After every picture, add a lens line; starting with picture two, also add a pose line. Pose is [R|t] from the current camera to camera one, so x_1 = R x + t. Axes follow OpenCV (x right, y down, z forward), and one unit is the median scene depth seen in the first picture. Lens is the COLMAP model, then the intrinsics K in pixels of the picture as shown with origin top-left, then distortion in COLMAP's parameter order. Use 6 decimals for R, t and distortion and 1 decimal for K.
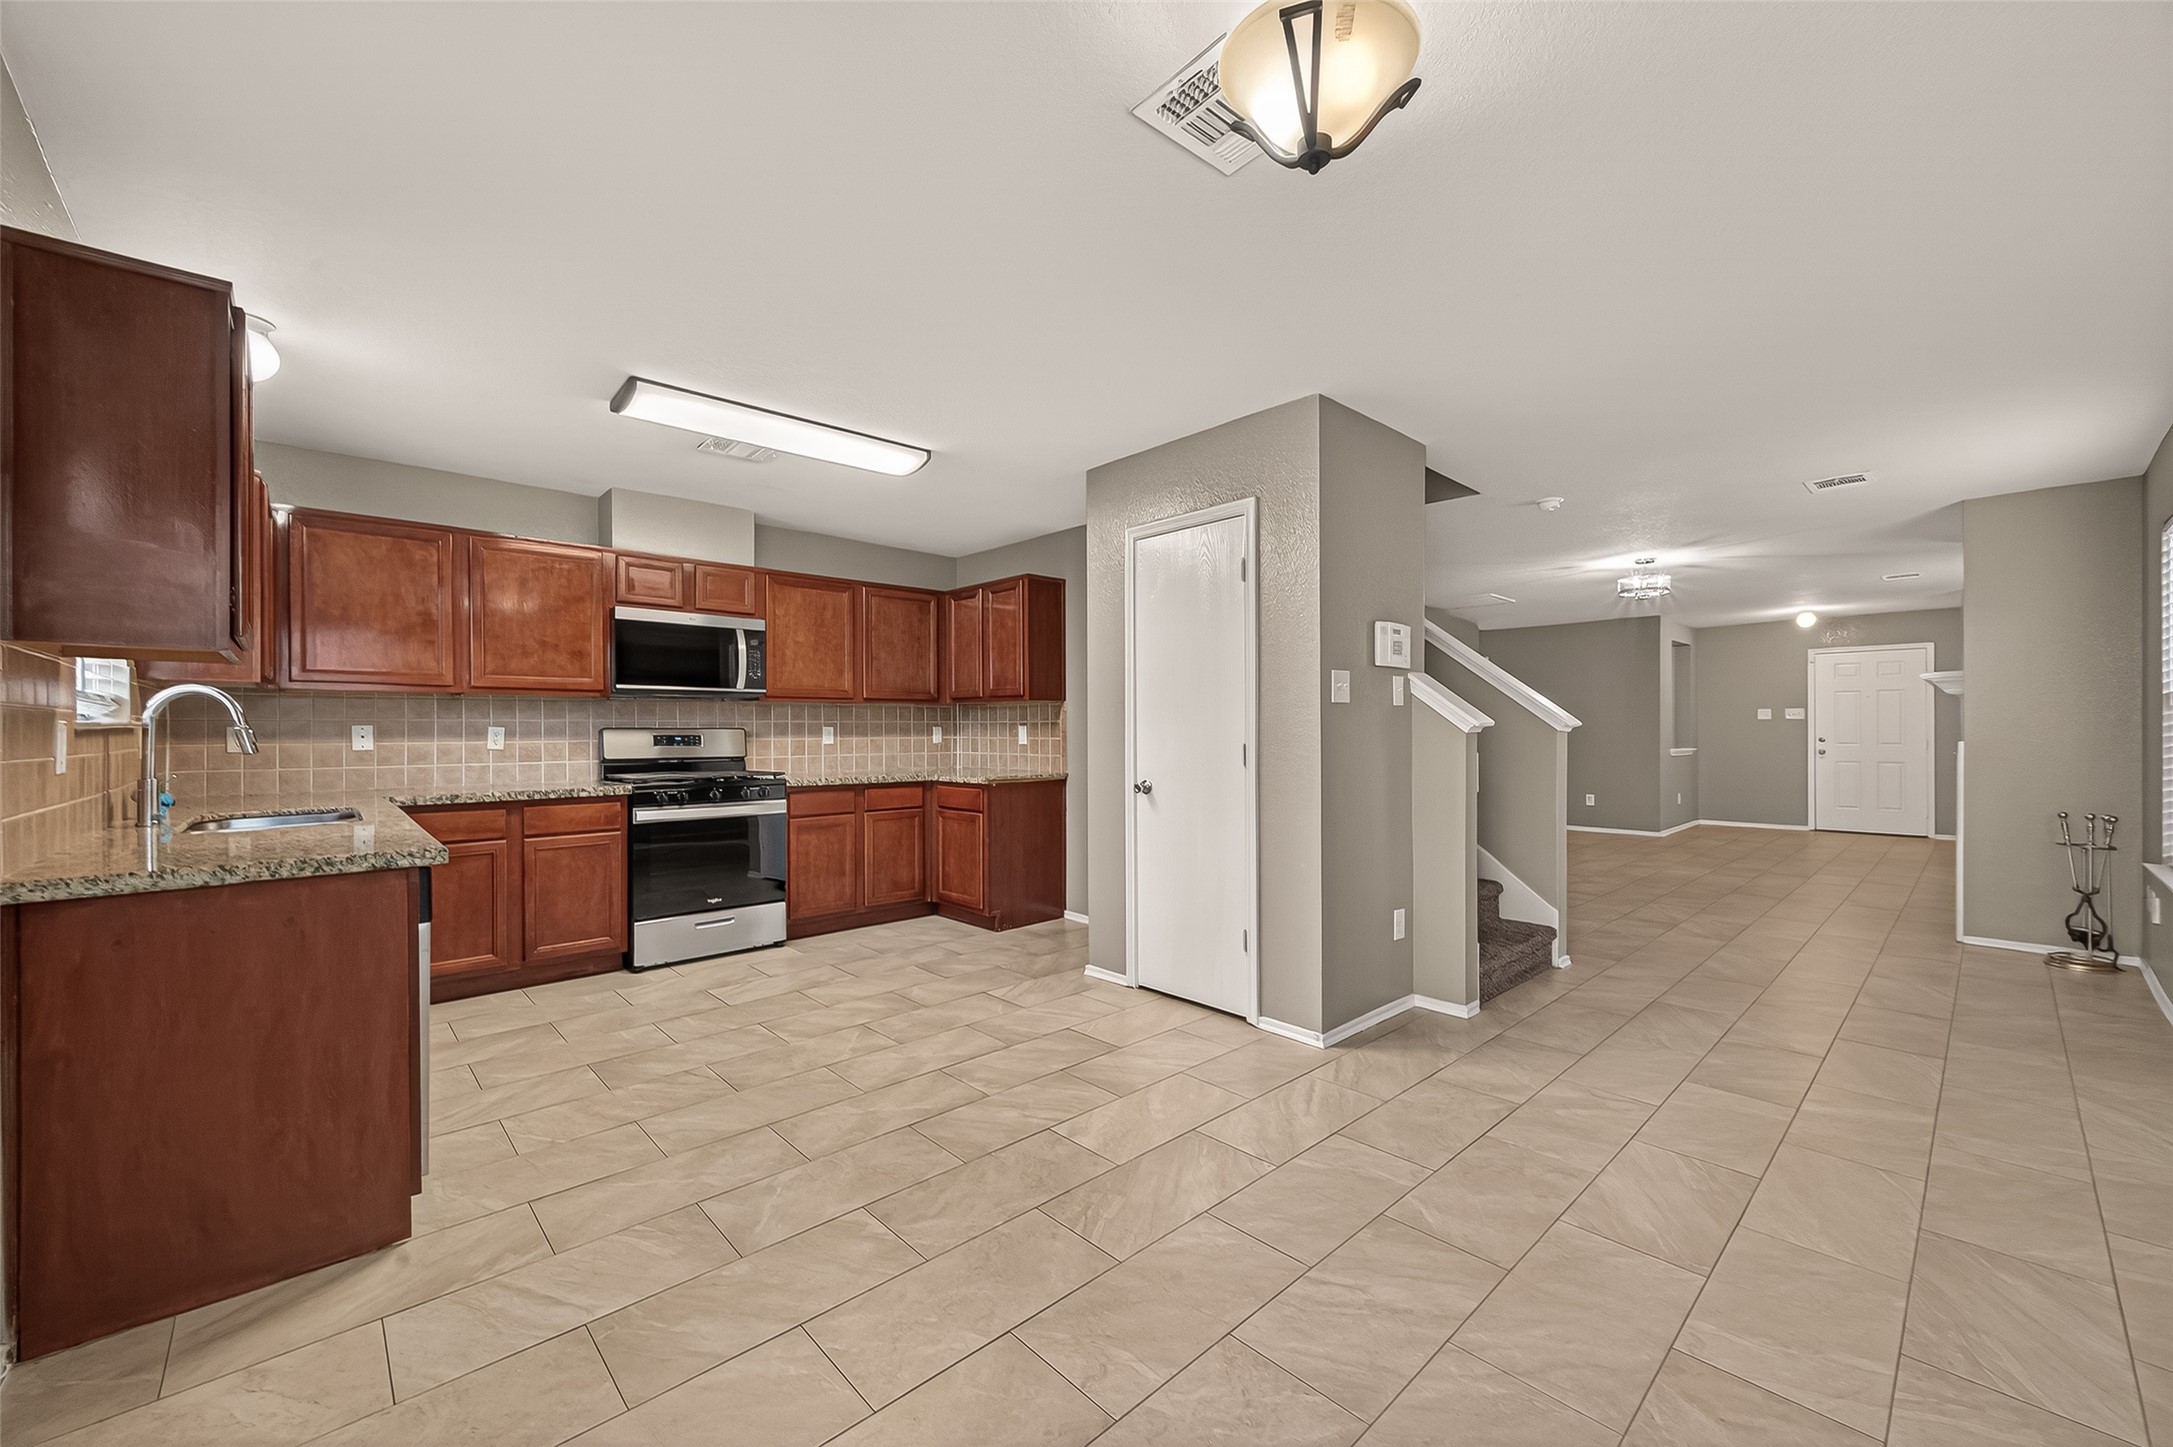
lens RADIAL K [[840.2, 0, 1091.4], [0, 840.2, 729.3], [0, 0, 1]] dist [0.005873, -0.001169]
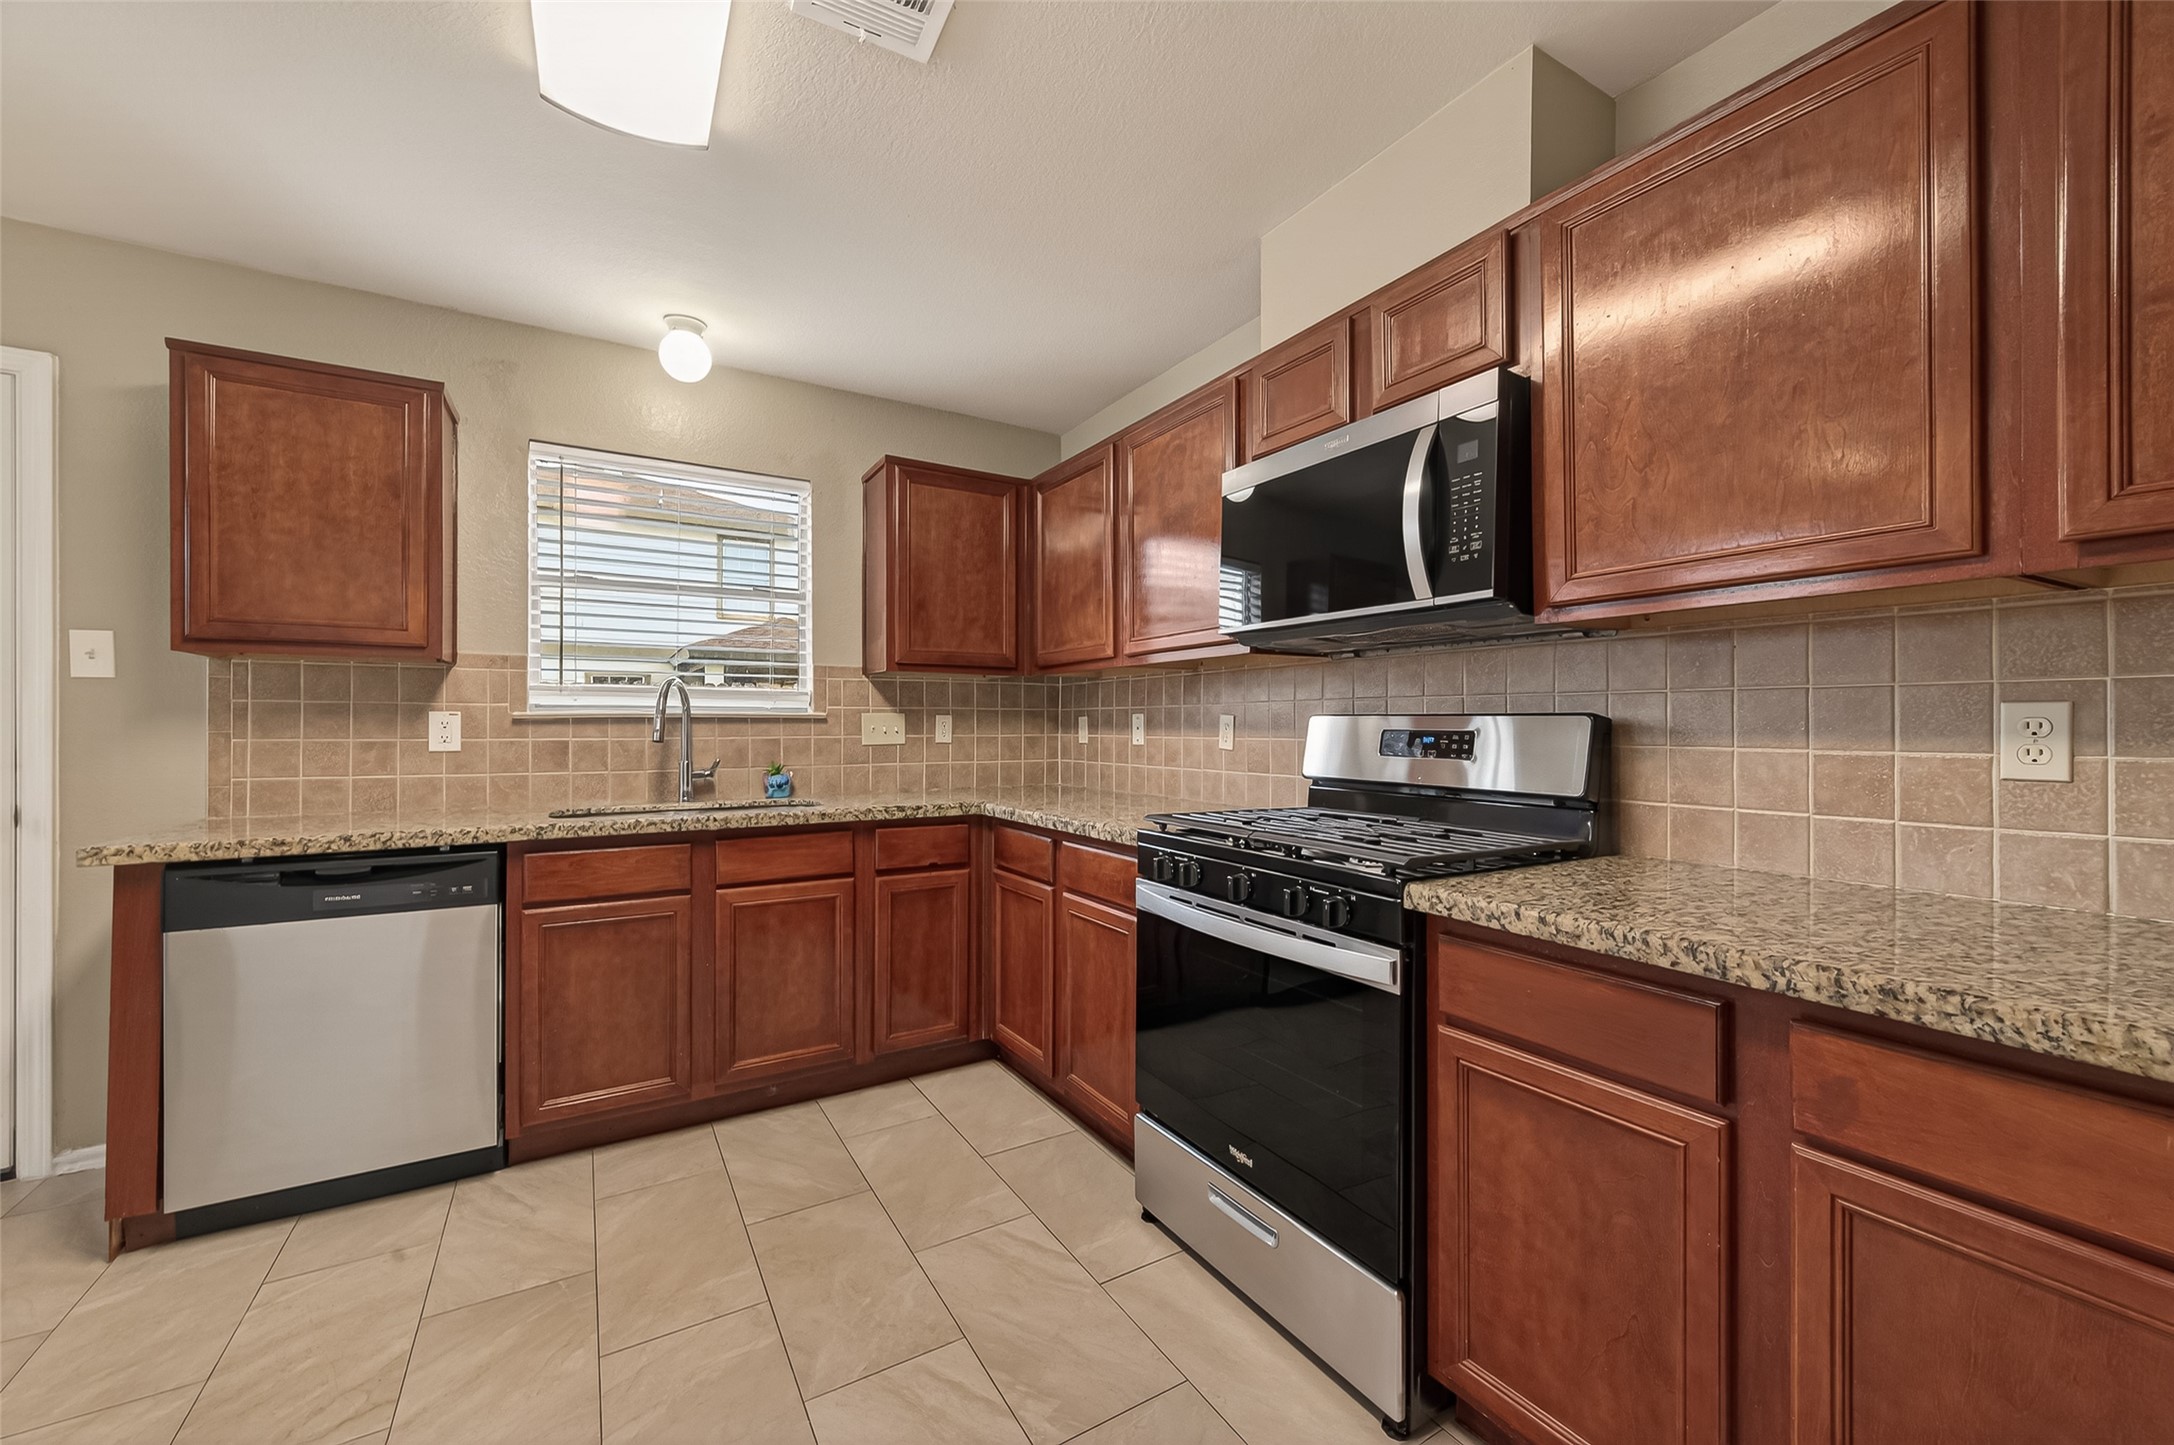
lens RADIAL K [[840.6, 0, 1085.5], [0, 840.6, 725.2], [0, 0, 1]] dist [0.005873, -0.001169]
pose [[-0.207760, 0.001683, -0.978178, -0.049628], [-0.001746, 0.999996, 0.002091, 0.003664], [0.978178, 0.002142, -0.207757, 0.931559]]
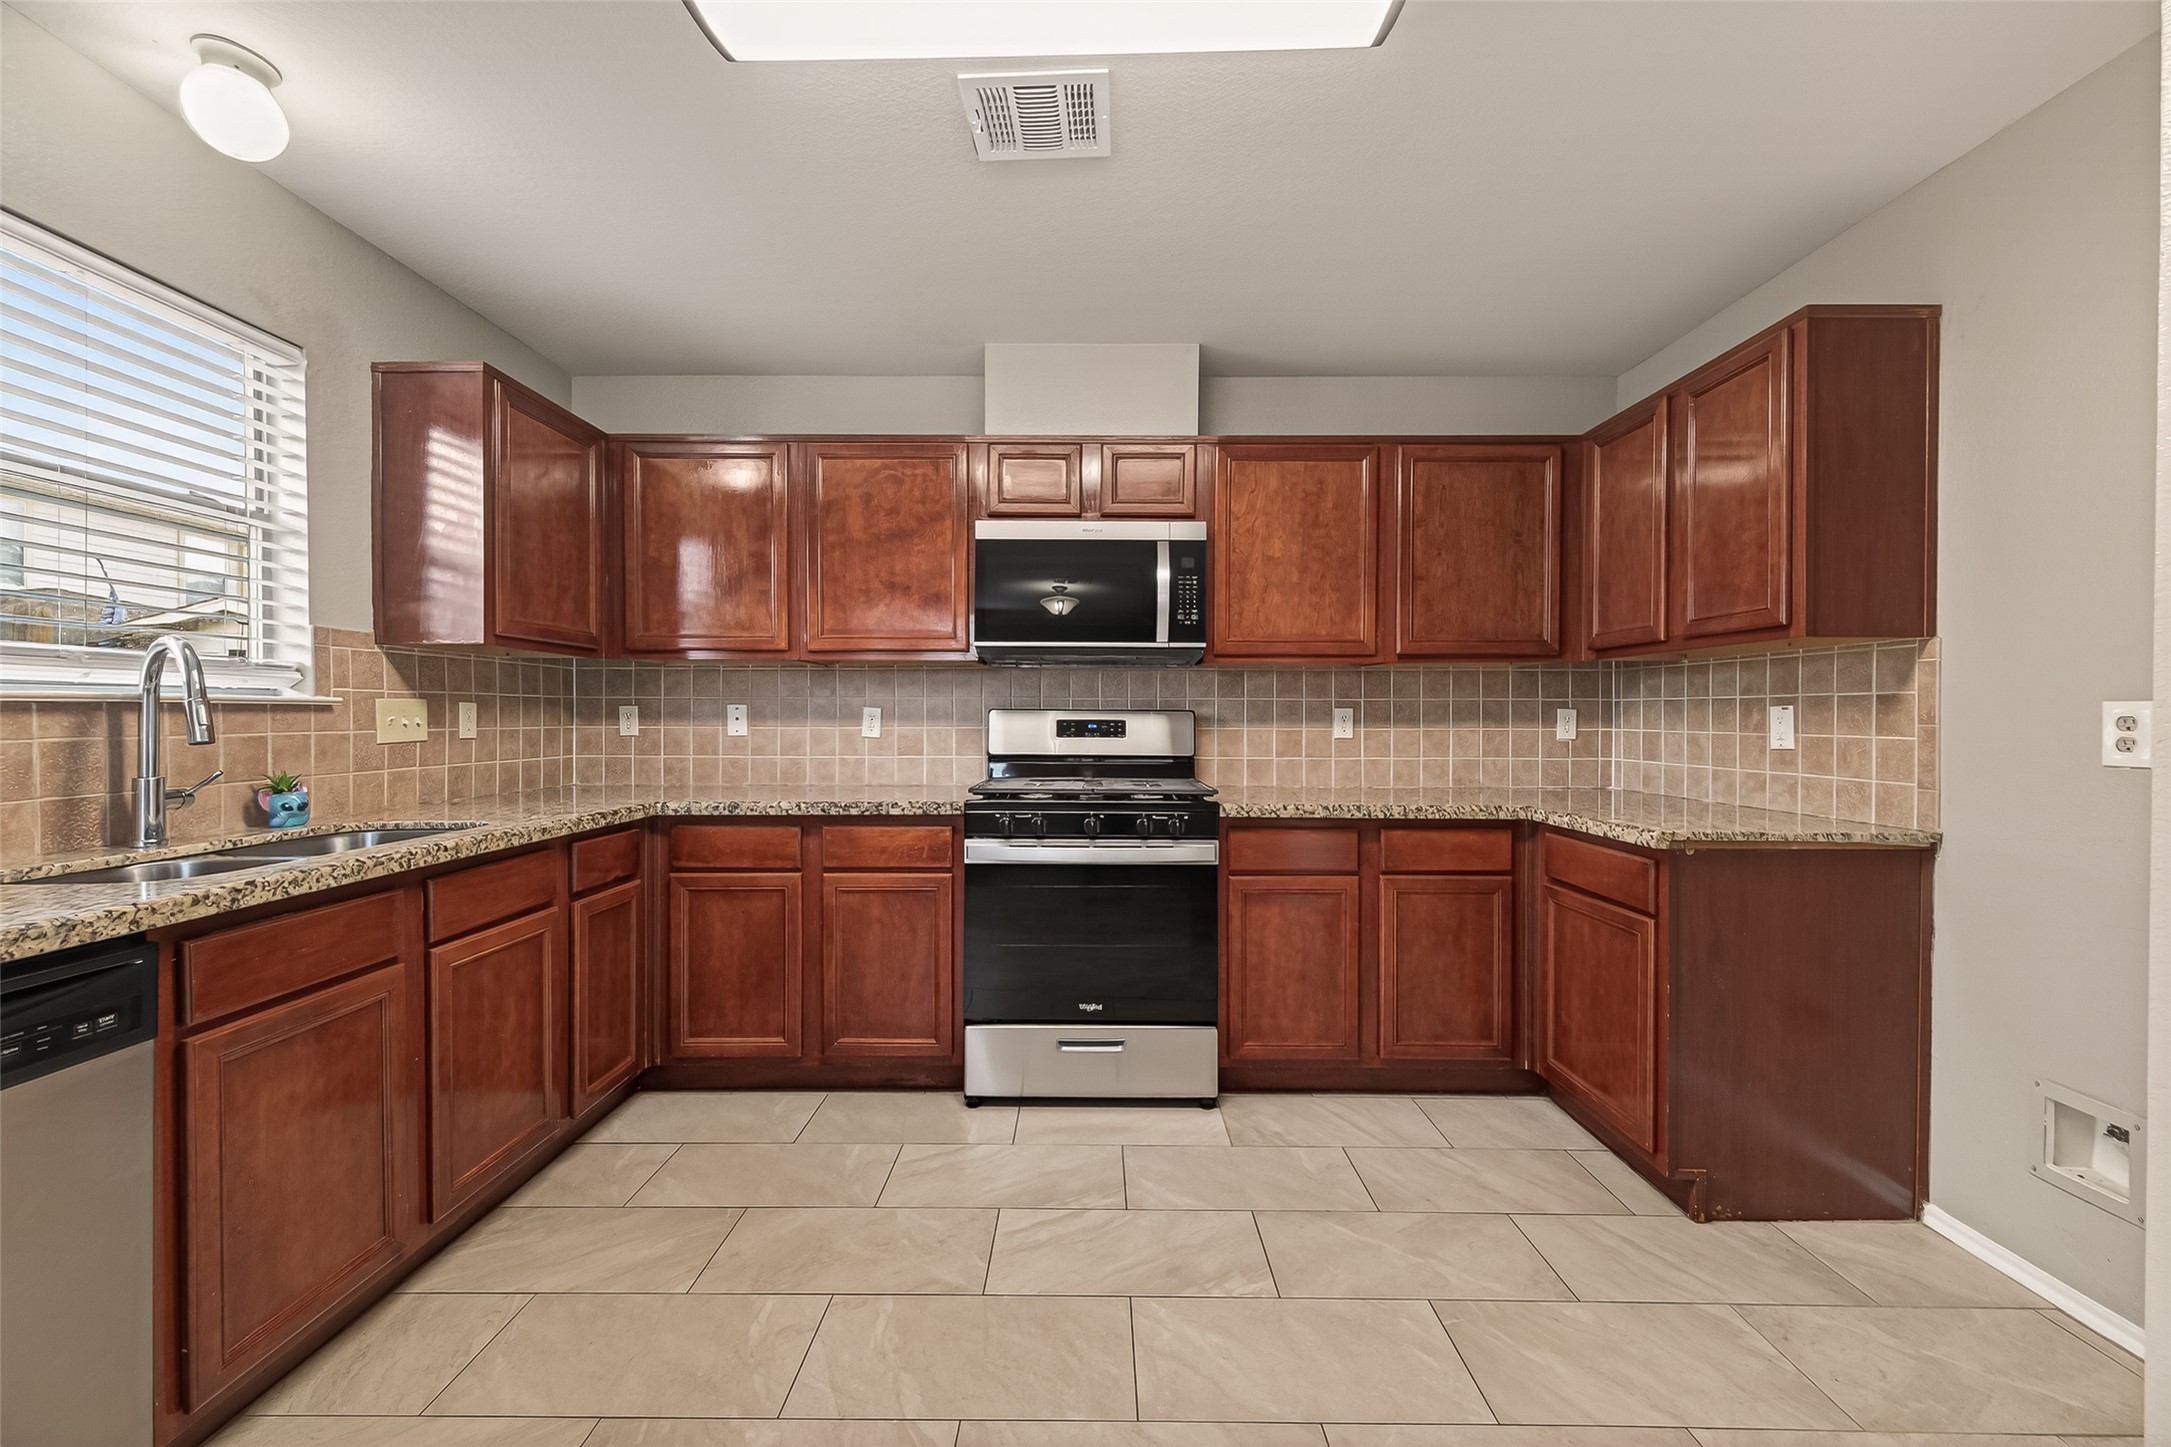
lens RADIAL K [[839.5, 0, 1087.7], [0, 839.5, 724.2], [0, 0, 1]] dist [0.005873, -0.001169]
pose [[0.725502, 0.010591, -0.688139, -0.051184], [-0.005259, 0.999938, 0.009845, 0.003514], [0.688200, -0.003524, 0.725512, 0.536876]]
